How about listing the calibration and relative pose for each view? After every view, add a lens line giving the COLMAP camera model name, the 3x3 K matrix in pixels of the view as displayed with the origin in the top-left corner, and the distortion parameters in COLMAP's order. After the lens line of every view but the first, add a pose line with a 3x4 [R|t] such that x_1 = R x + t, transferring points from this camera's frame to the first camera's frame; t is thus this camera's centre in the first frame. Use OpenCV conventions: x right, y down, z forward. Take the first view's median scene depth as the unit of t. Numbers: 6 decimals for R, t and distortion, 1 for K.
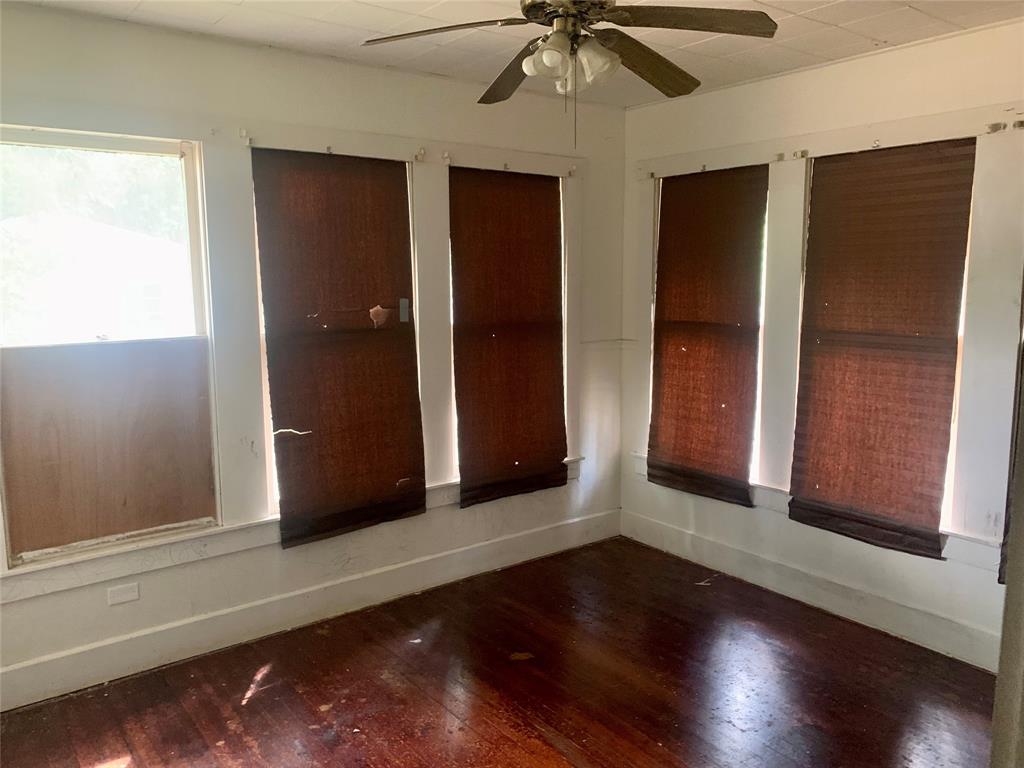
lens RADIAL K [[782.4, 0, 504.8], [0, 782.4, 386.3], [0, 0, 1]] dist [0.049865, -0.046122]
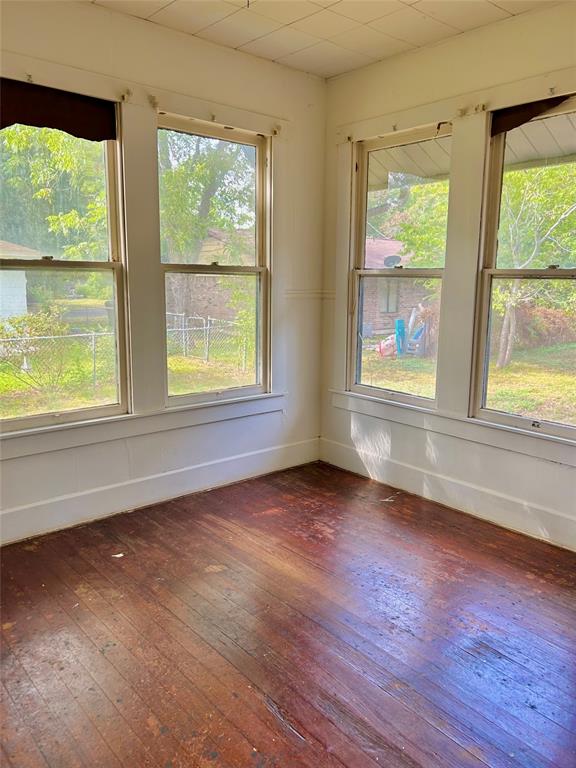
lens RADIAL K [[584.3, 0, 286.0], [0, 584.3, 377.2], [0, 0, 1]] dist [0.022965, 0.003818]
pose [[0.997915, 0.007076, 0.064149, 0.055545], [-0.009059, 0.999488, 0.030676, 0.054537], [-0.063899, -0.031194, 0.997469, 0.194283]]
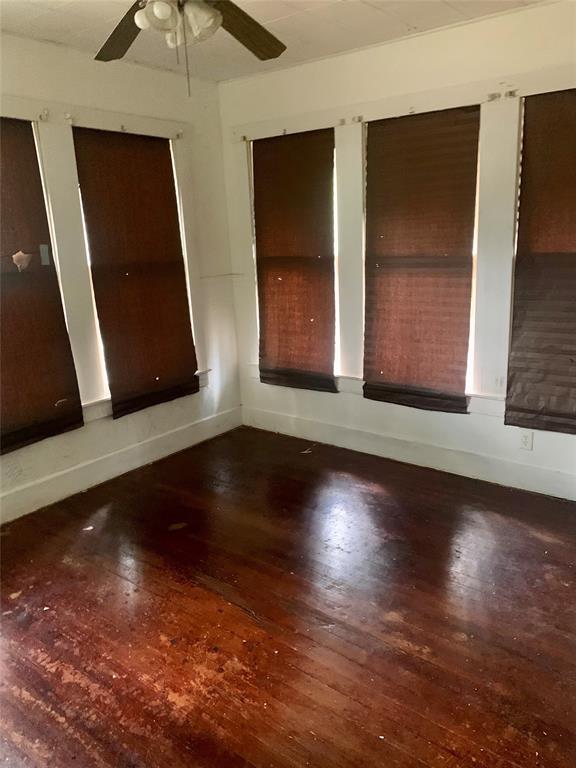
lens RADIAL K [[586.8, 0, 289.7], [0, 586.8, 380.3], [0, 0, 1]] dist [0.049865, -0.046122]
pose [[0.964114, -0.097976, 0.246751, -0.014908], [0.072035, 0.991087, 0.112064, 0.014261], [-0.255531, -0.090268, 0.962578, 0.052861]]
